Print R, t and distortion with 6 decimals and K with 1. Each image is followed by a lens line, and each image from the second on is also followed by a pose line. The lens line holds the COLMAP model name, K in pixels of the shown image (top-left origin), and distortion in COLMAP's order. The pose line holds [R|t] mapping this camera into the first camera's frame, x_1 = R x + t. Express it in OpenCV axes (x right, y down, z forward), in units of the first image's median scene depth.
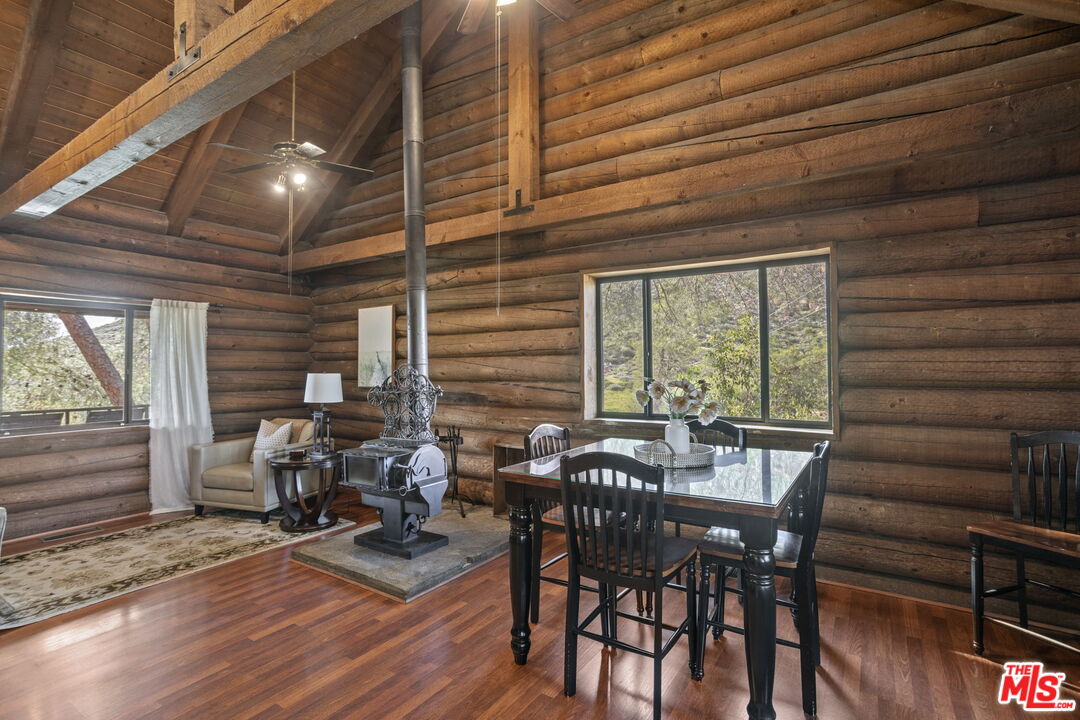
lens RADIAL K [[521.6, 0, 529.6], [0, 521.6, 356.8], [0, 0, 1]] dist [-0.029897, 0.017407]
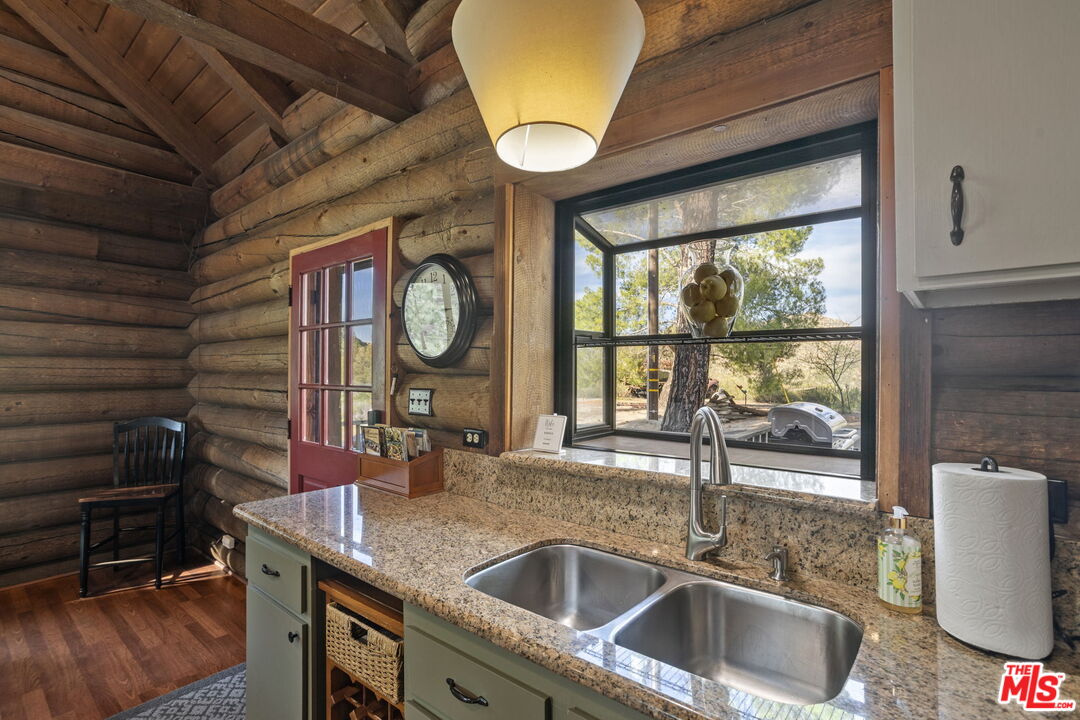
lens RADIAL K [[521.6, 0, 537.3], [0, 521.6, 355.6], [0, 0, 1]] dist [-0.029897, 0.017407]
pose [[0.119522, 0.037448, 0.992125, -0.175630], [-0.019189, 0.999189, -0.035403, 0.001199], [-0.992646, -0.014806, 0.120144, -0.161915]]
